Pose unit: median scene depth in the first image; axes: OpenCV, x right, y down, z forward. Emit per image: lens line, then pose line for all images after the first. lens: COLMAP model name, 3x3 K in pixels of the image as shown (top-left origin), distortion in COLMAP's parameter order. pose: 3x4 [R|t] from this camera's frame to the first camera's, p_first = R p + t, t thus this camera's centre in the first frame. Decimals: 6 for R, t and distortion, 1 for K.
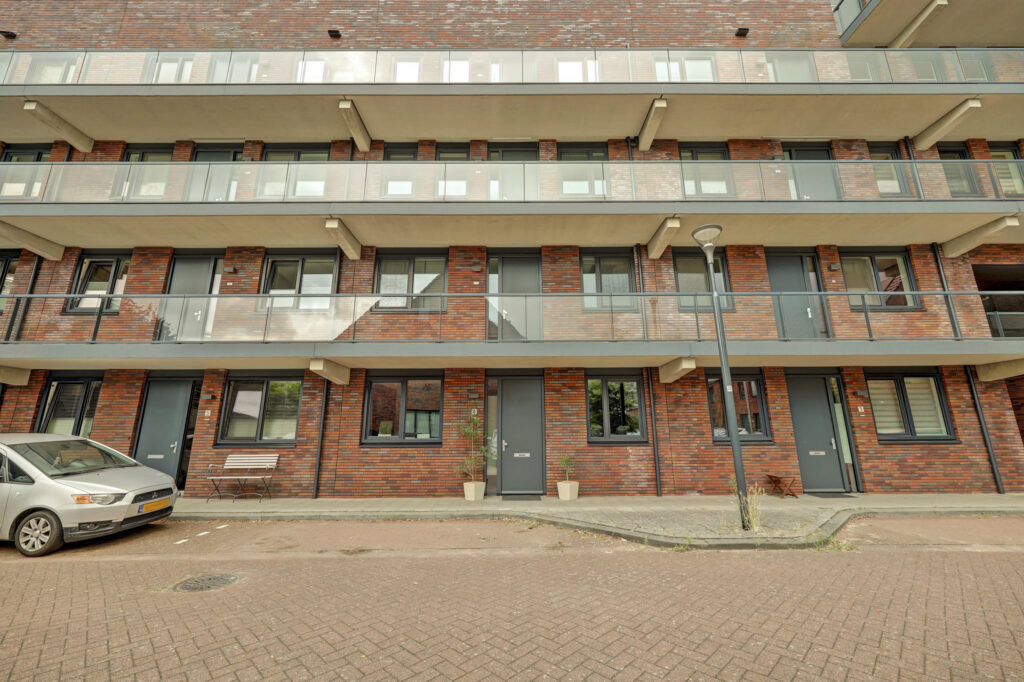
lens RADIAL K [[410.7, 0, 514.1], [0, 410.7, 335.6], [0, 0, 1]] dist [-0.003318, 0.000242]
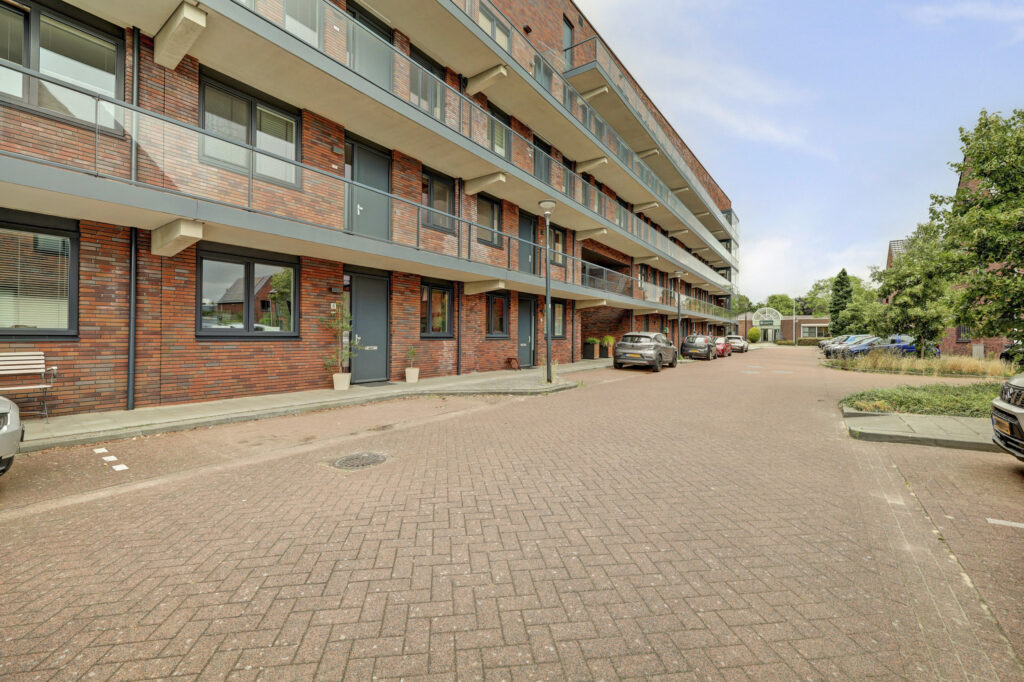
lens RADIAL K [[419.7, 0, 514.7], [0, 419.7, 334.0], [0, 0, 1]] dist [-0.001410, 0.000171]
pose [[0.577362, 0.014266, 0.816363, -0.673531], [-0.204062, 0.970638, 0.127358, 0.035163], [-0.790577, -0.240120, 0.563321, 0.078958]]
